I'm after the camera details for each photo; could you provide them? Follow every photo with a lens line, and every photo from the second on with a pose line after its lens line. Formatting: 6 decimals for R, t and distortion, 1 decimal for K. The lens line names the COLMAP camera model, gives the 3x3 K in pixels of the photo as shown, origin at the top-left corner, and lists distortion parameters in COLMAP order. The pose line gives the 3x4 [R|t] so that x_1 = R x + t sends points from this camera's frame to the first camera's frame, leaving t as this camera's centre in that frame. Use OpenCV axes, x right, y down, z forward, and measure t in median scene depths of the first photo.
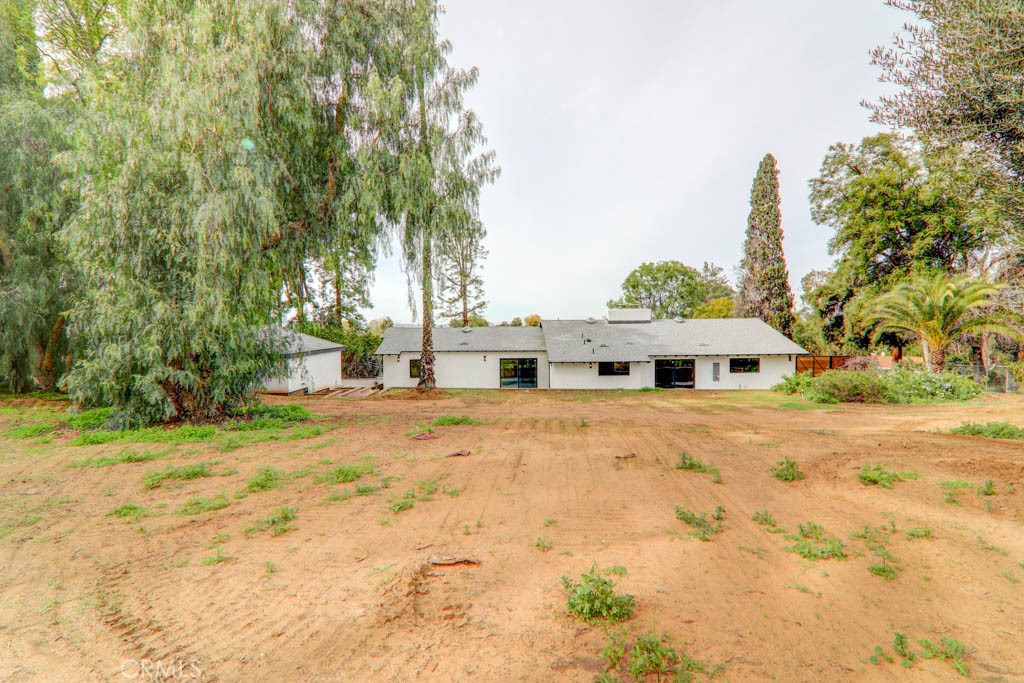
lens RADIAL K [[465.7, 0, 514.6], [0, 465.7, 337.4], [0, 0, 1]] dist [-0.012349, -0.000844]
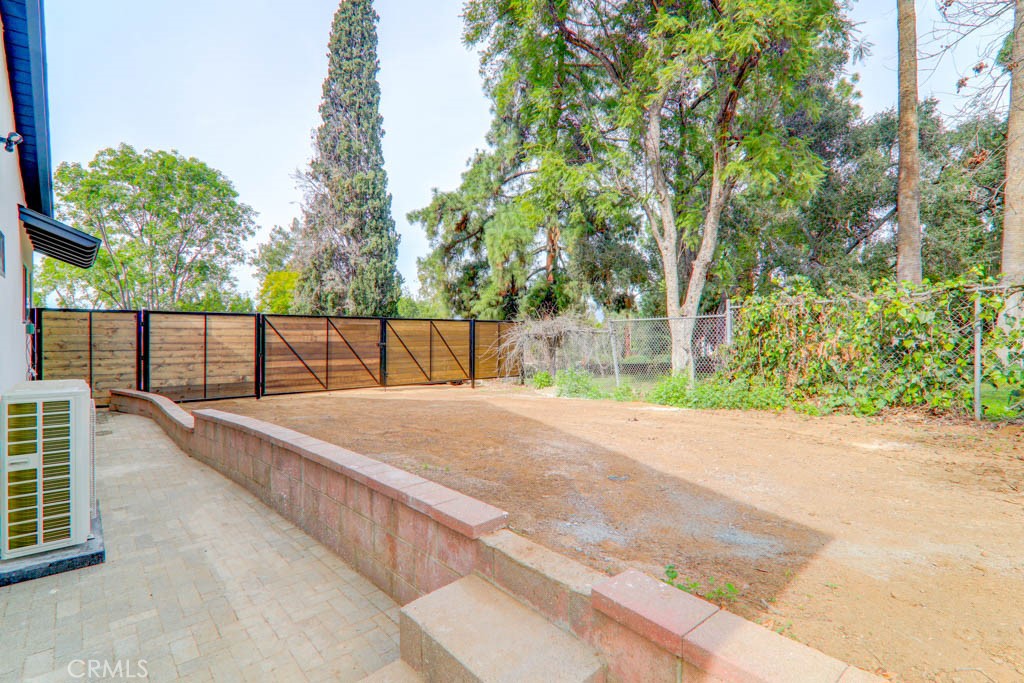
lens RADIAL K [[465.7, 0, 513.6], [0, 465.7, 339.9], [0, 0, 1]] dist [-0.012349, -0.000844]
pose [[0.733046, 0.001996, 0.680176, 0.089827], [0.005542, 0.999945, -0.008906, 0.011860], [-0.680157, 0.010298, 0.732994, 0.138798]]
